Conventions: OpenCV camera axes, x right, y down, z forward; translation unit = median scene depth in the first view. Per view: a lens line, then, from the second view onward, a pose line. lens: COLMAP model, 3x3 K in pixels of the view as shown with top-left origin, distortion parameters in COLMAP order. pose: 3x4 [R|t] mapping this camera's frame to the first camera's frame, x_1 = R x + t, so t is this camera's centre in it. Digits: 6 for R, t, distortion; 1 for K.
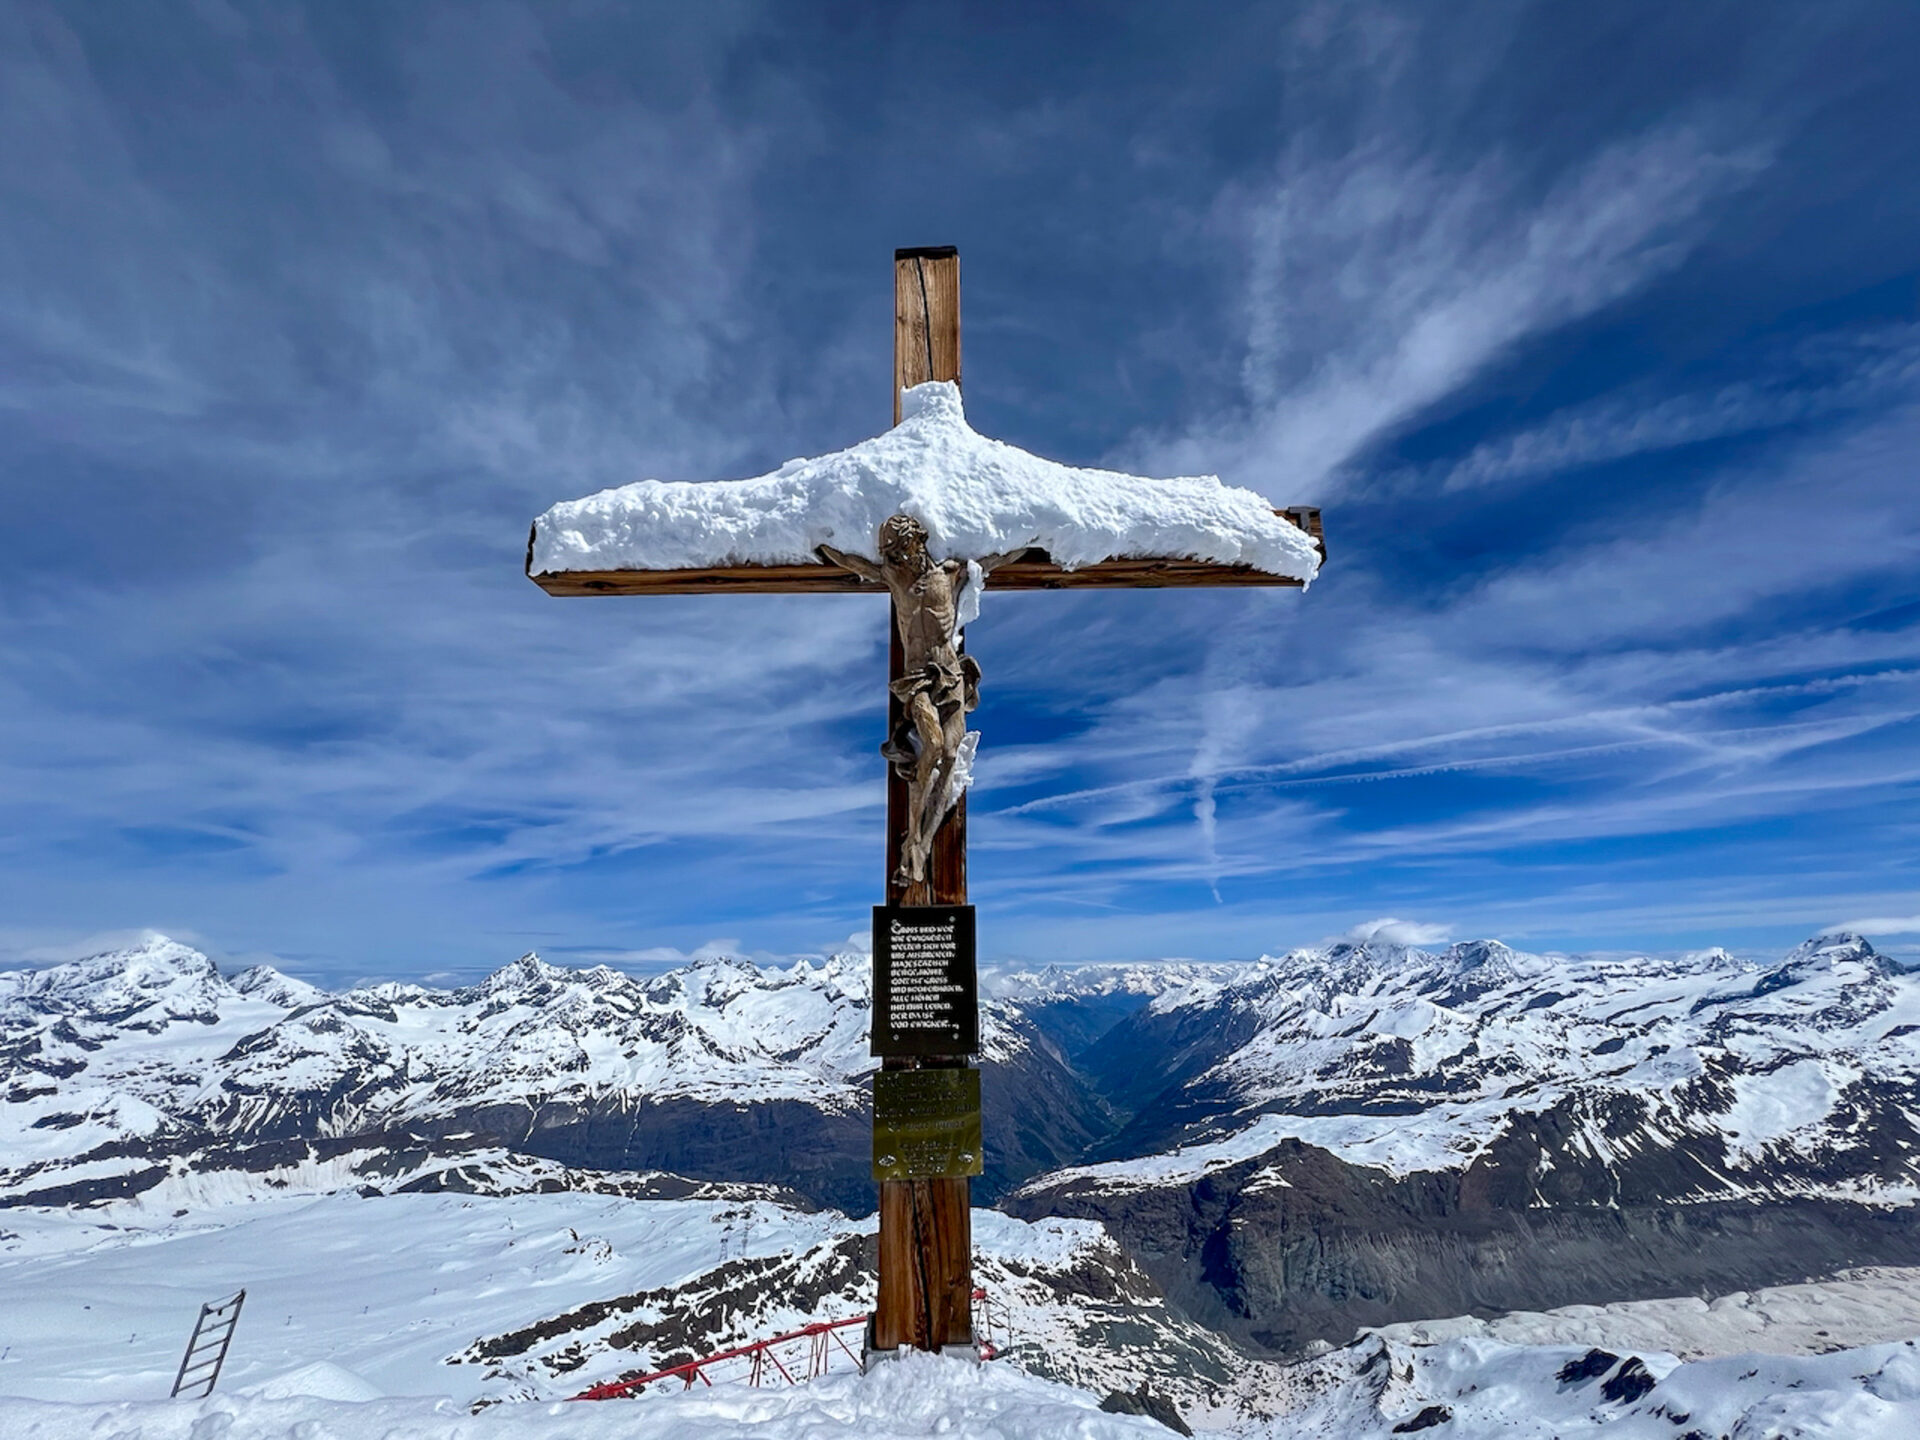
lens RADIAL K [[788.8, 0, 960.0], [0, 788.8, 720.0], [0, 0, 1]] dist [0.001406, 0.000082]
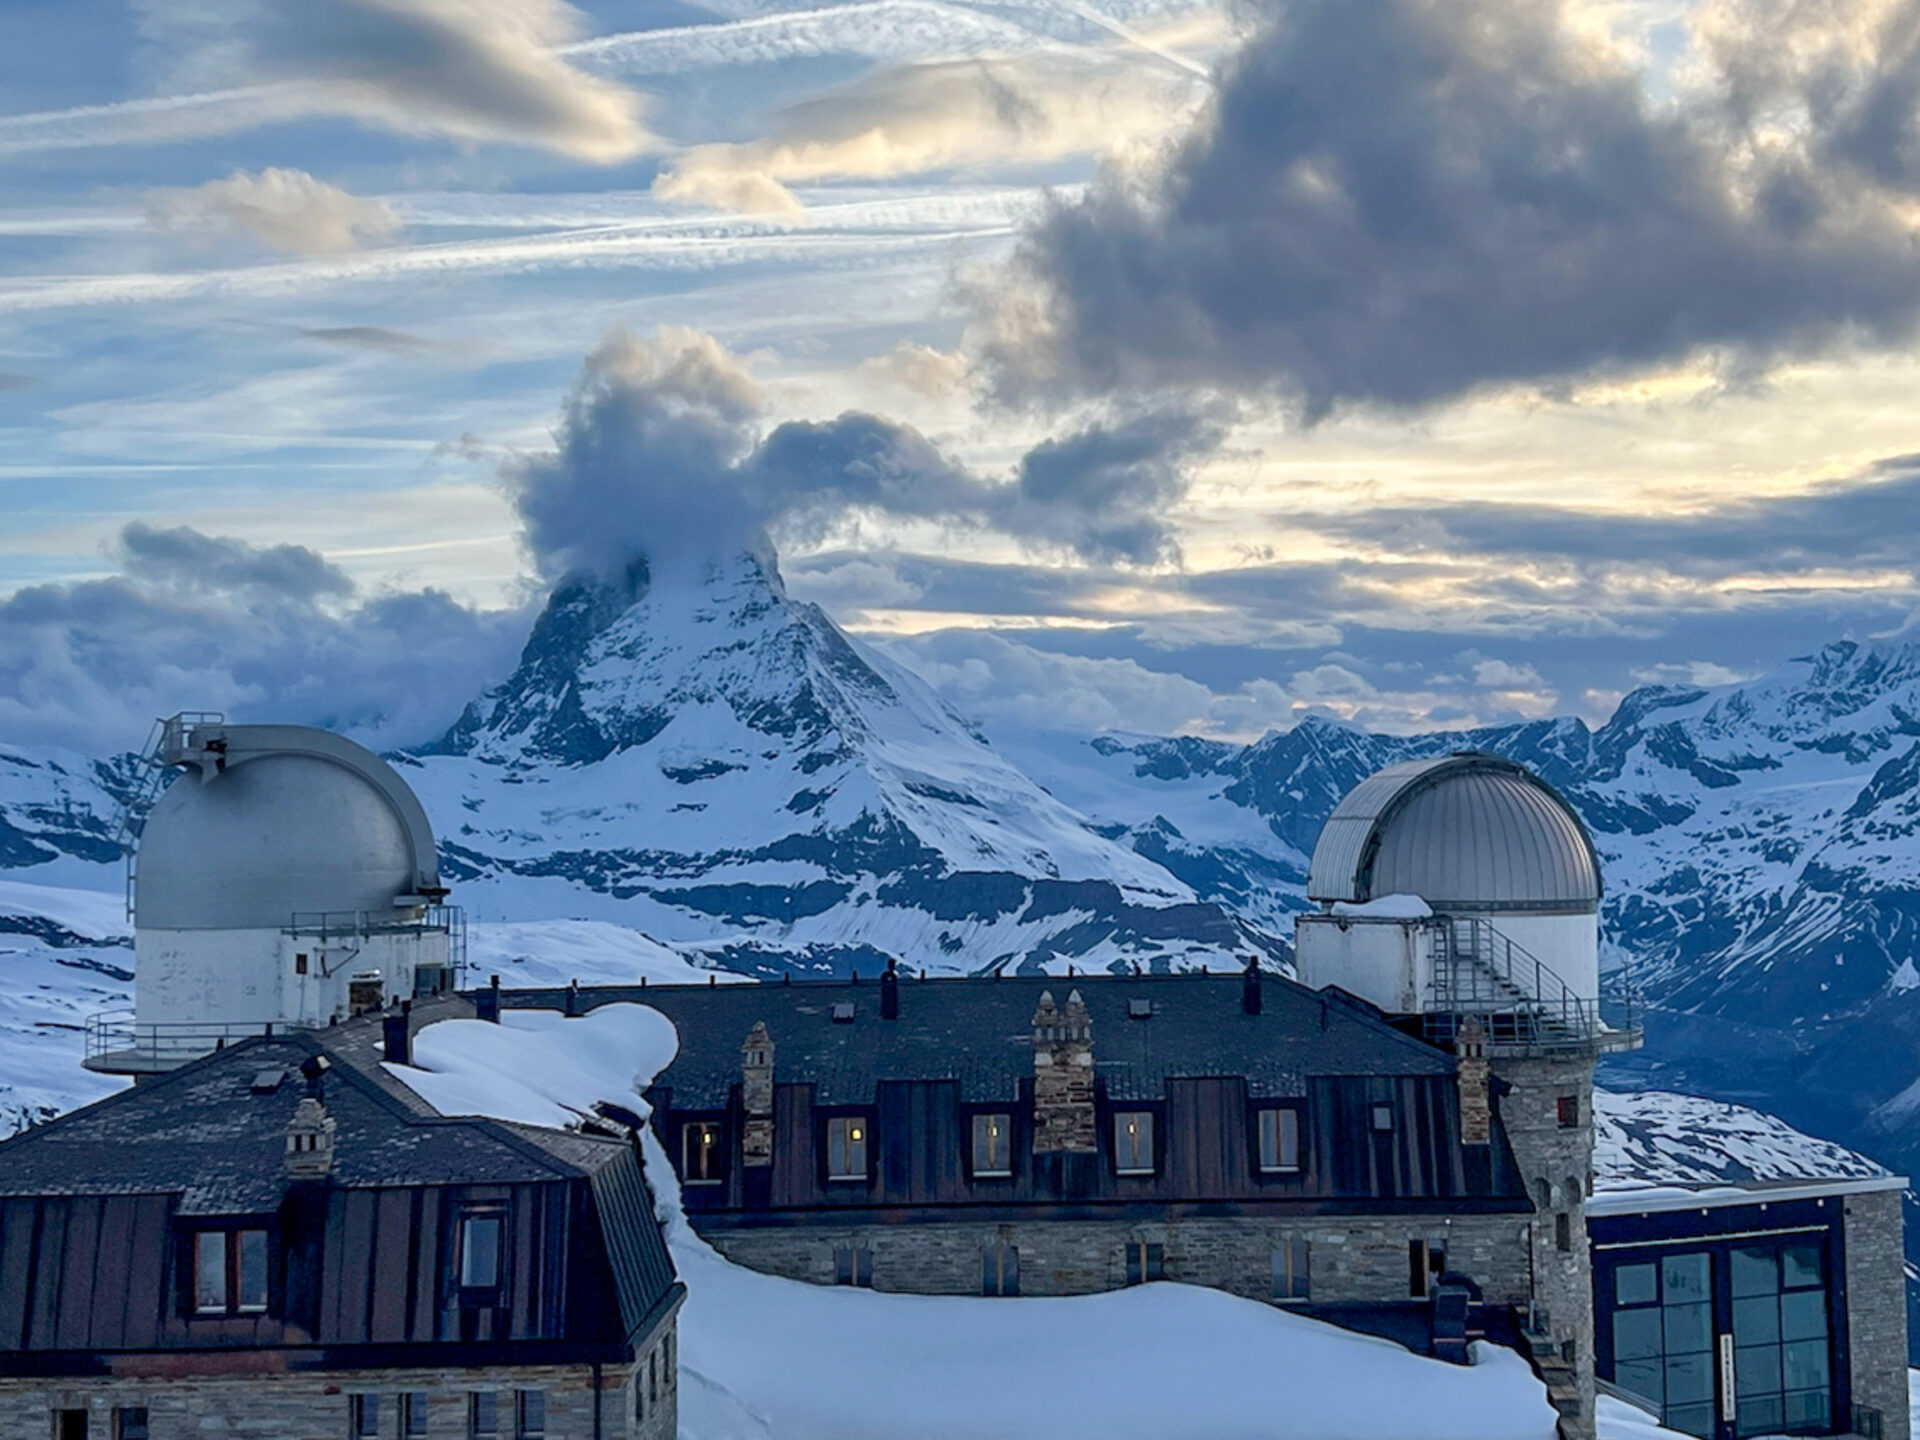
lens RADIAL K [[2810.7, 0, 1082.6], [0, 2810.7, 693.9], [0, 0, 1]] dist [0.250837, -0.878826]
pose [[-0.018479, -0.035662, -0.999193, 0.948185], [0.312449, 0.949107, -0.039653, 0.552579], [0.949755, -0.312930, -0.006396, 1.180248]]
